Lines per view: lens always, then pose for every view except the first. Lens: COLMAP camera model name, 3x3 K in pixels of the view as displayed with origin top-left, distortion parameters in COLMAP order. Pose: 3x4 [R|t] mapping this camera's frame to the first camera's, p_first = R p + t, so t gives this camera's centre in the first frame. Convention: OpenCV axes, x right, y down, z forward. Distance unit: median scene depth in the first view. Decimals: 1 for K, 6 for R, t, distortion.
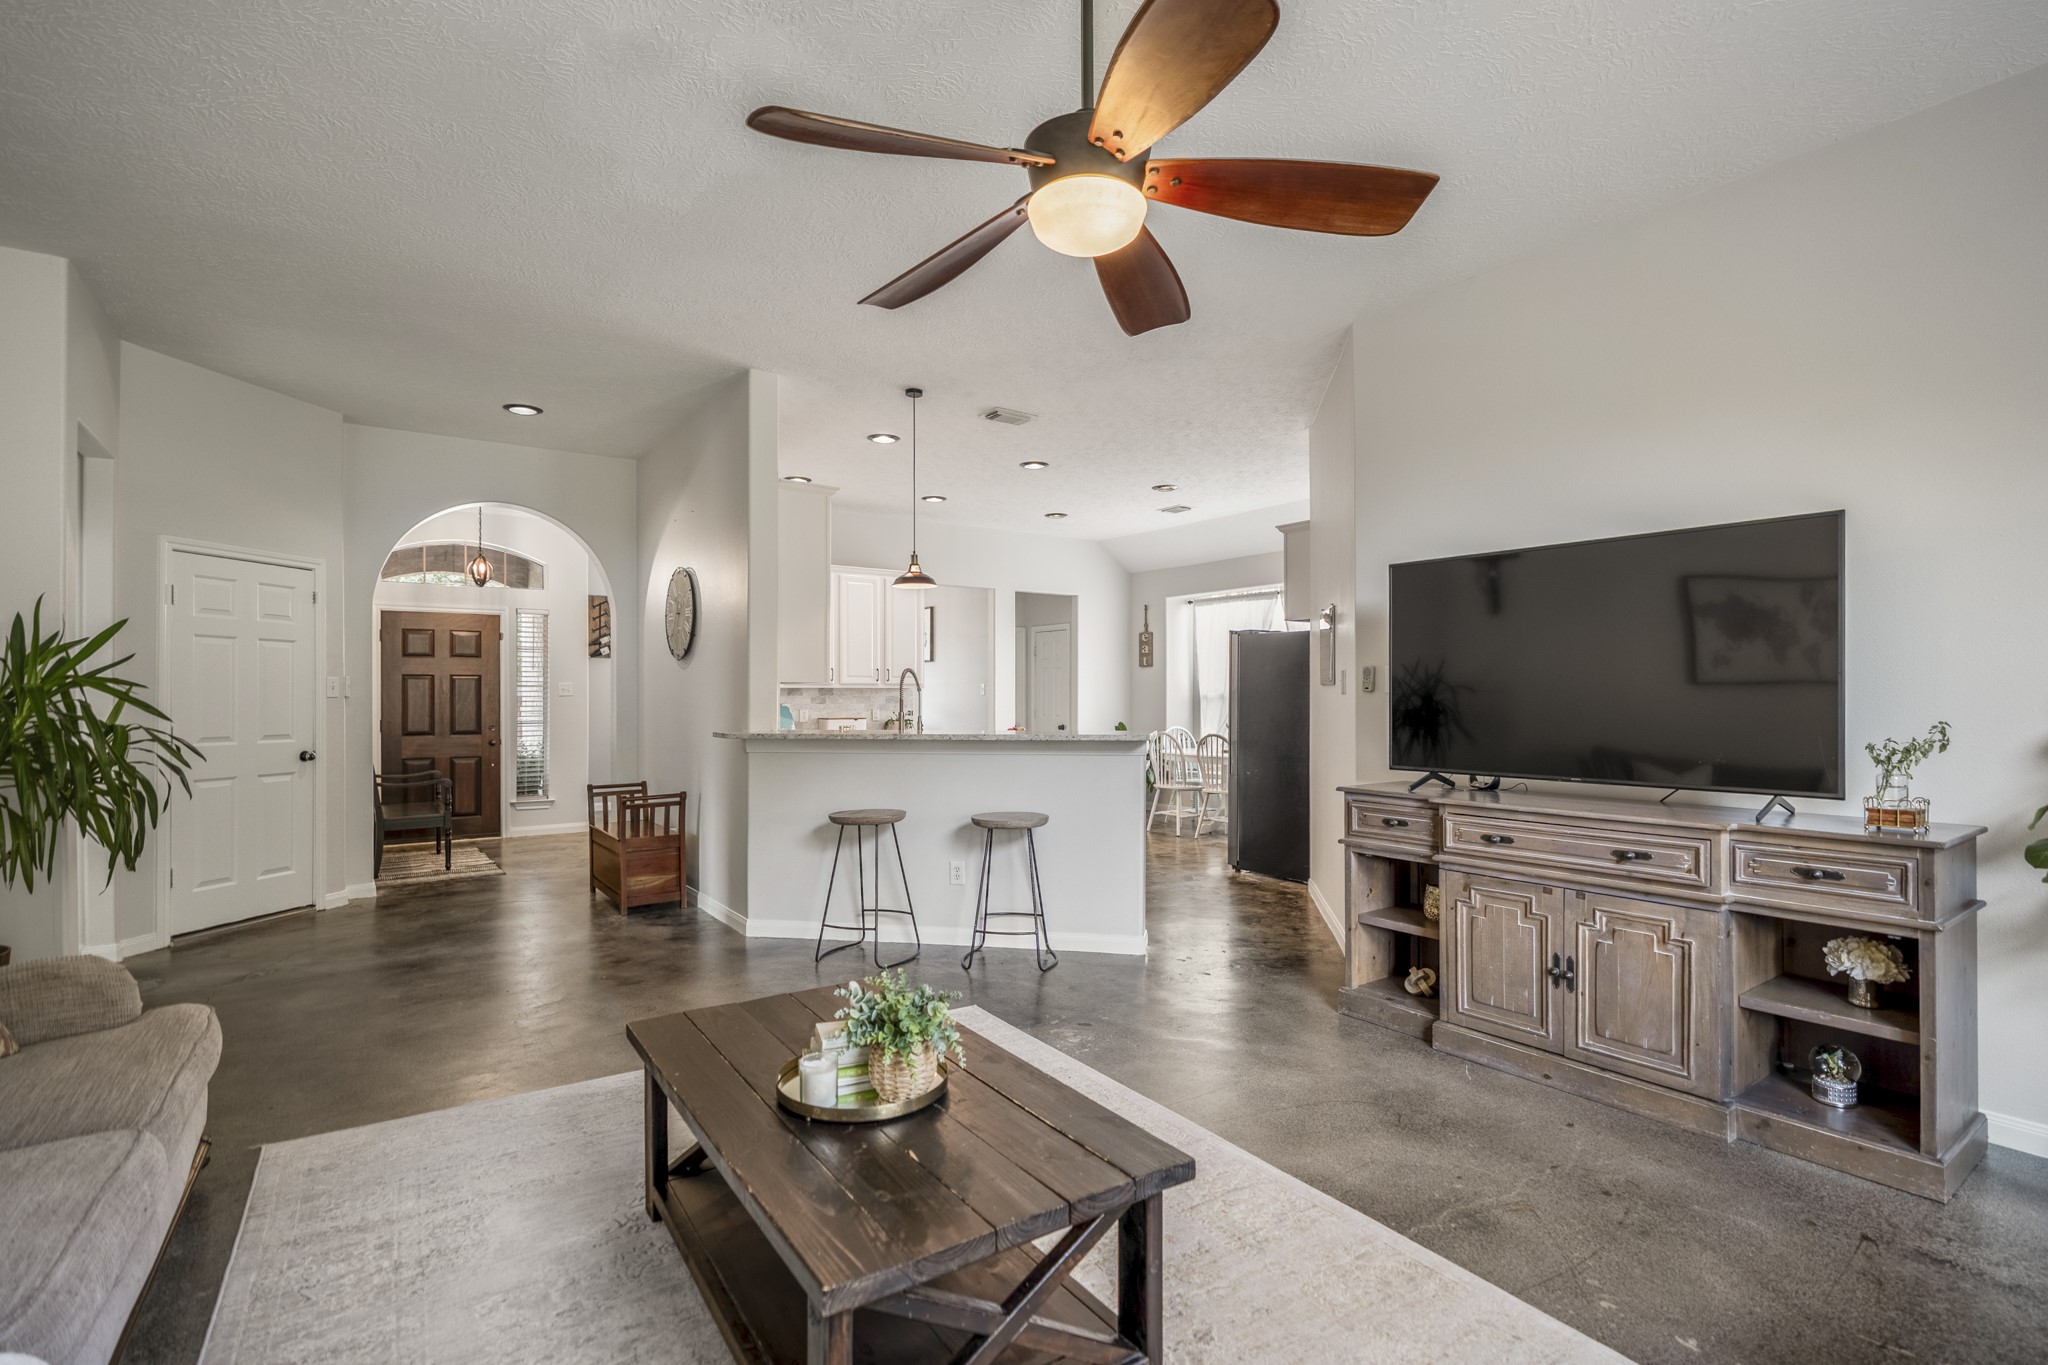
lens RADIAL K [[961.1, 0, 1025.9], [0, 961.1, 689.5], [0, 0, 1]] dist [-0.016966, 0.004696]
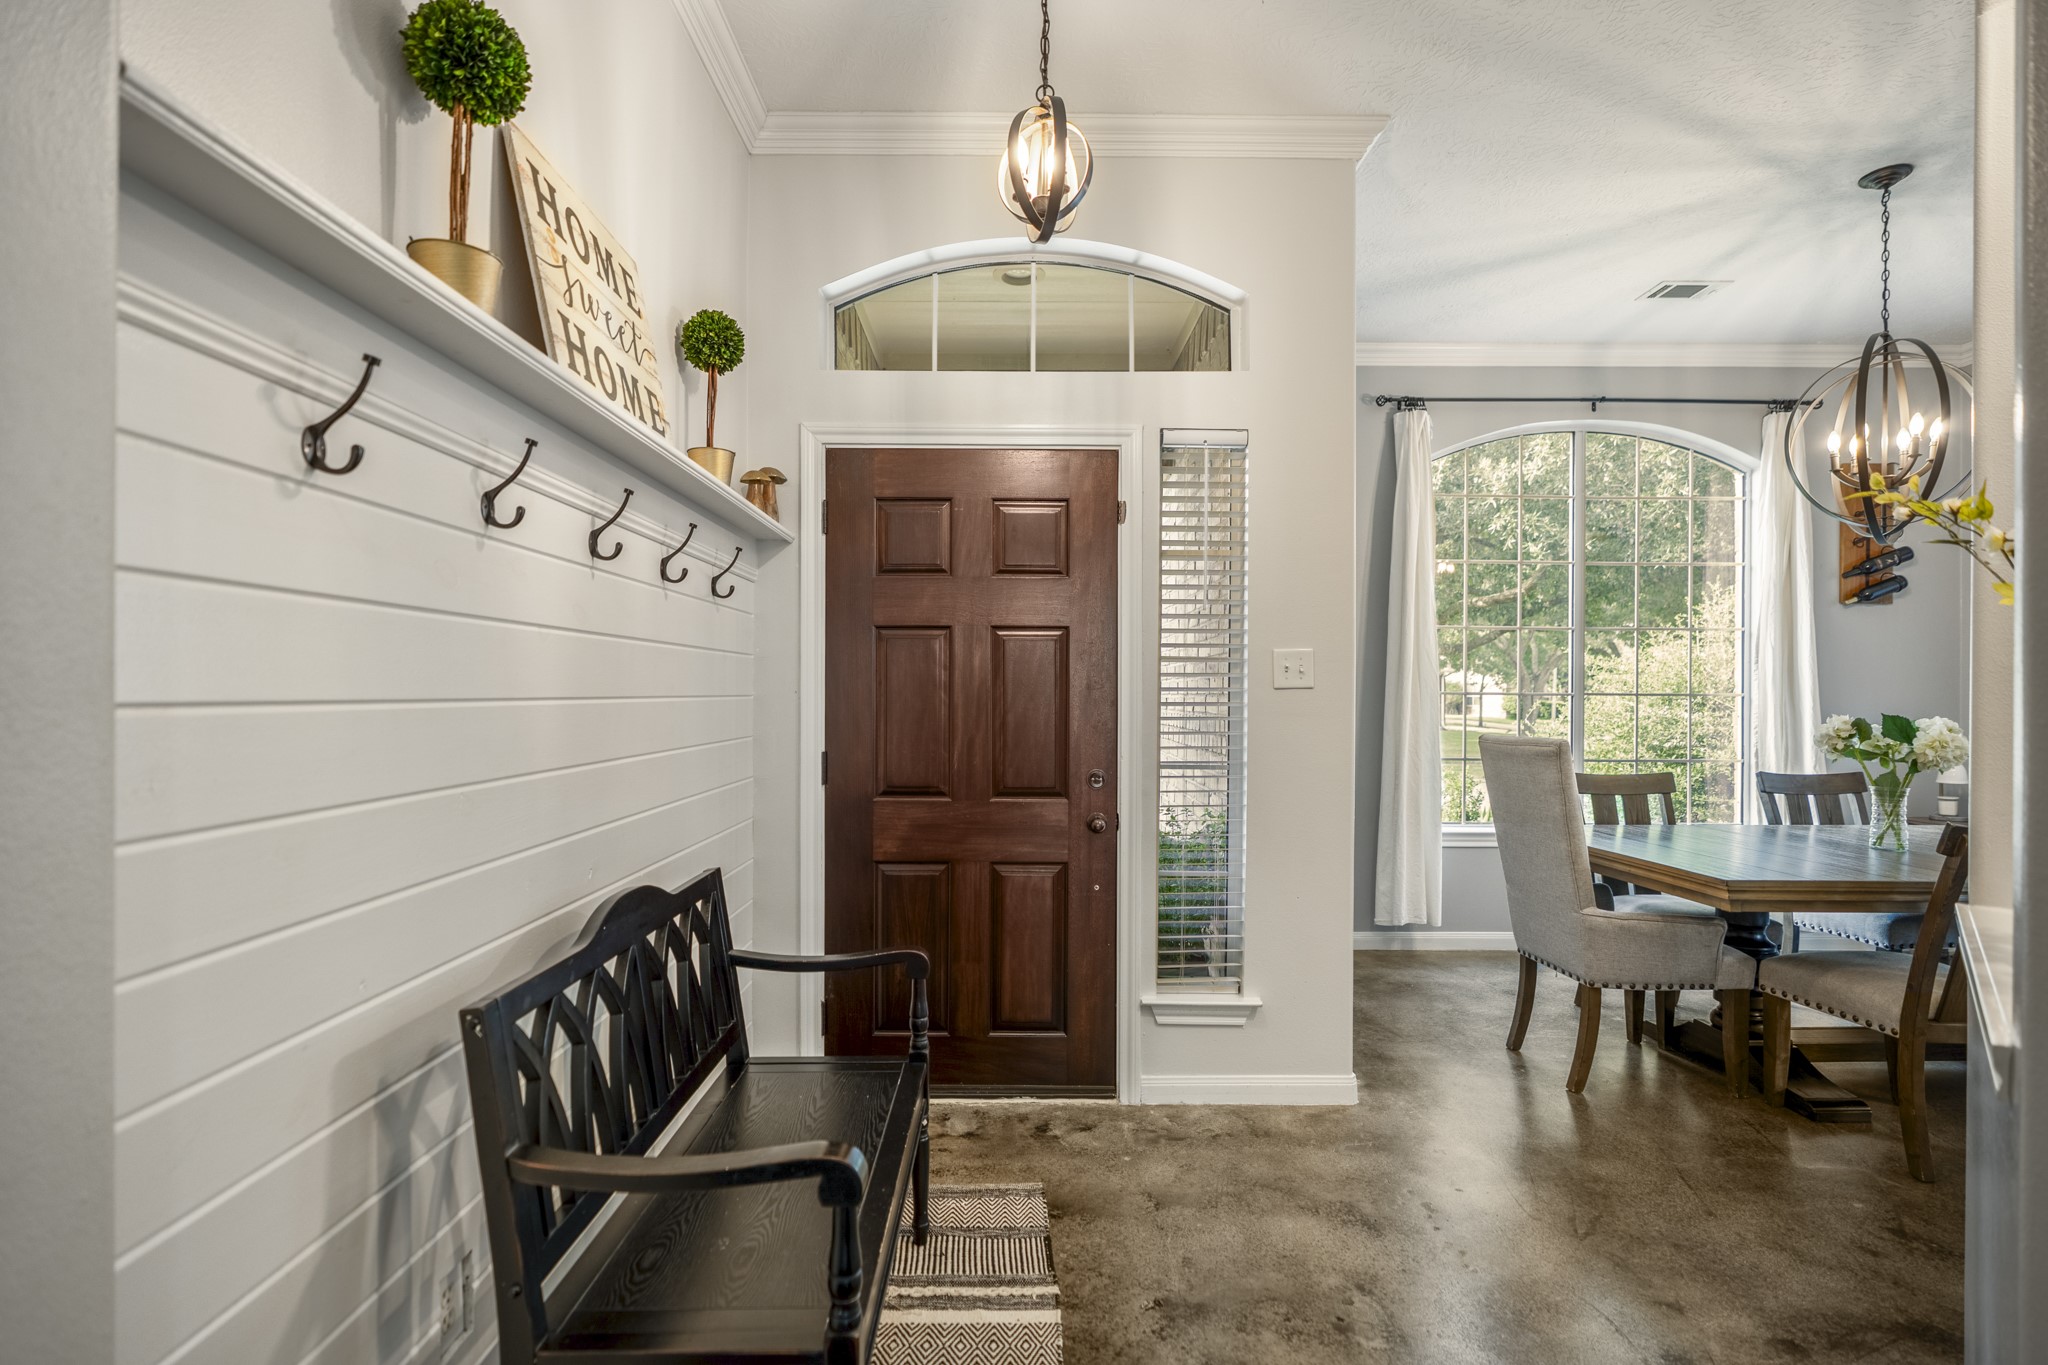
lens RADIAL K [[961.1, 0, 1025.4], [0, 961.1, 685.9], [0, 0, 1]] dist [-0.016966, 0.004696]
pose [[0.831352, 0.004401, -0.555729, -0.388504], [-0.003175, 0.999990, 0.003169, 0.005482], [0.555737, -0.000870, 0.831358, 0.700243]]
